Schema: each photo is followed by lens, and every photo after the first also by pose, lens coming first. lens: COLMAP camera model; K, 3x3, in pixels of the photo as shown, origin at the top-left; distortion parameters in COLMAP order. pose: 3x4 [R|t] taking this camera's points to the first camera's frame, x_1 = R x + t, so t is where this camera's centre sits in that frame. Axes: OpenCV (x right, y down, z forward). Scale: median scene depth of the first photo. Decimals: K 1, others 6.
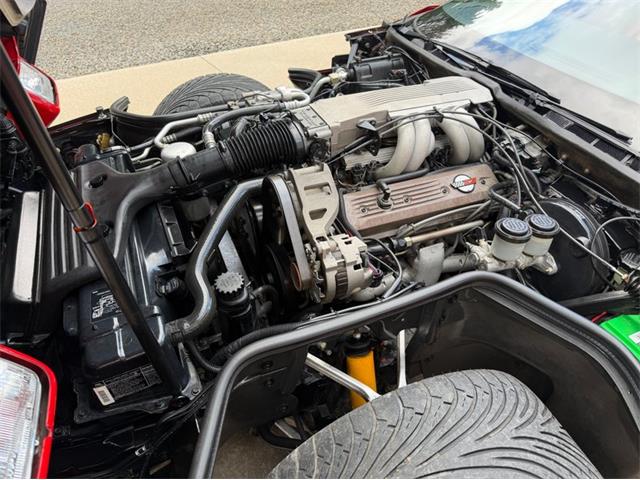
lens RADIAL K [[458.6, 0, 323.0], [0, 458.6, 236.0], [0, 0, 1]] dist [-0.005672, -0.008714]
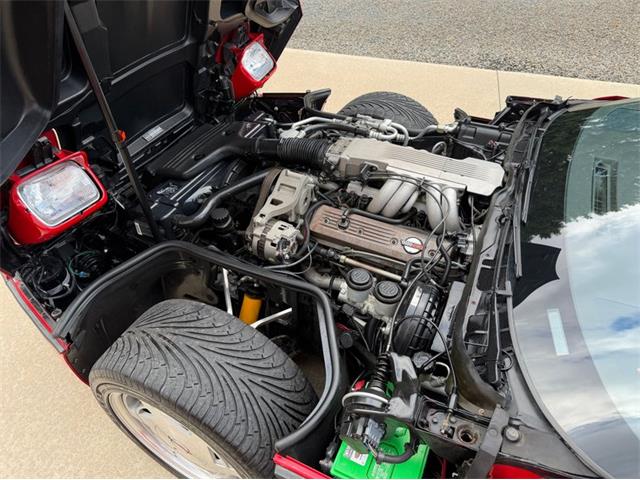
lens RADIAL K [[458.6, 0, 323.0], [0, 458.6, 236.0], [0, 0, 1]] dist [-0.005672, -0.008714]
pose [[0.667202, 0.481597, -0.568249, 0.837435], [-0.464680, 0.865338, 0.187784, -0.257071], [0.582163, 0.138764, 0.801143, -0.084222]]
